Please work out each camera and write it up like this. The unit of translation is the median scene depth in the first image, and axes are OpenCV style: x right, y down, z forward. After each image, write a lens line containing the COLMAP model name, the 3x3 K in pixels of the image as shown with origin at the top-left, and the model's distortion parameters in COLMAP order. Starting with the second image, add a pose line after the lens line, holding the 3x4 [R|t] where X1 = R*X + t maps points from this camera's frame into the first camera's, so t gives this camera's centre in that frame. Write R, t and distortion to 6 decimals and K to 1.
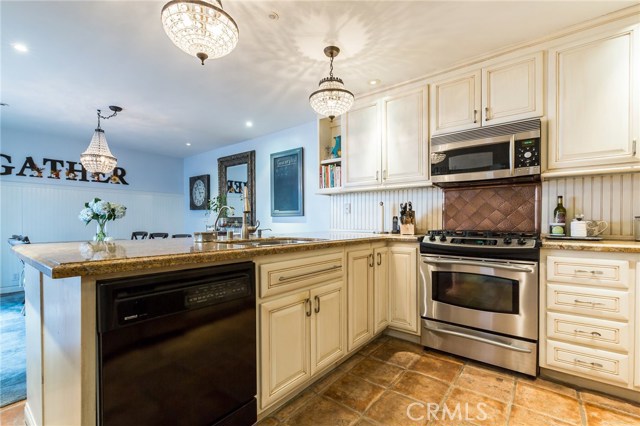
lens RADIAL K [[283.3, 0, 341.4], [0, 283.3, 228.3], [0, 0, 1]] dist [0.012153, -0.000945]
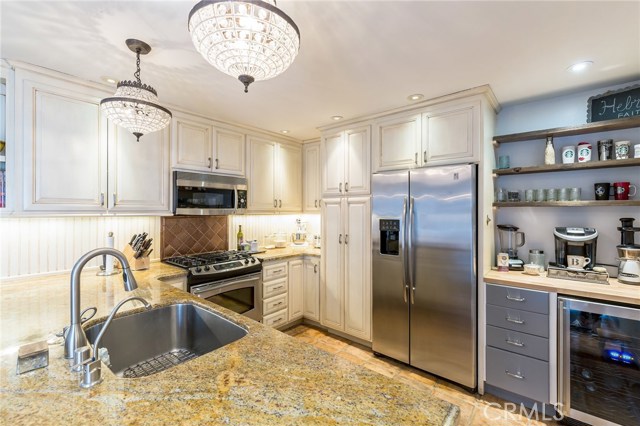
lens RADIAL K [[283.3, 0, 304.8], [0, 283.3, 211.3], [0, 0, 1]] dist [0.012153, -0.000945]
pose [[0.078070, -0.010202, 0.996896, -0.740515], [0.016367, 0.999826, 0.008950, -0.194028], [-0.996814, 0.015617, 0.078223, 0.517765]]
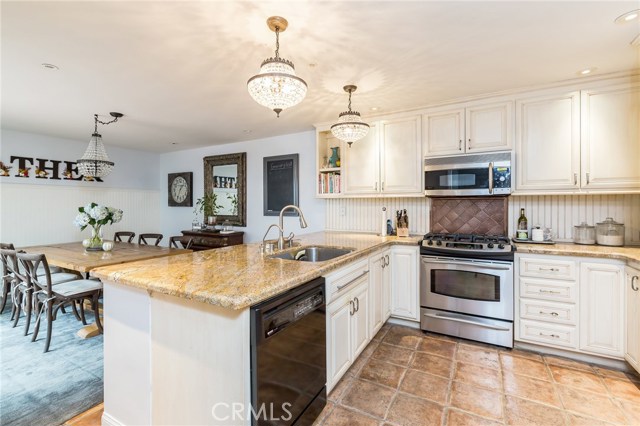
lens RADIAL K [[283.3, 0, 329.7], [0, 283.3, 208.5], [0, 0, 1]] dist [0.012153, -0.000945]
pose [[0.988427, -0.010427, 0.151342, -0.303889], [0.010864, 0.999939, -0.002063, -0.116860], [-0.151311, 0.003684, 0.988479, -0.160201]]
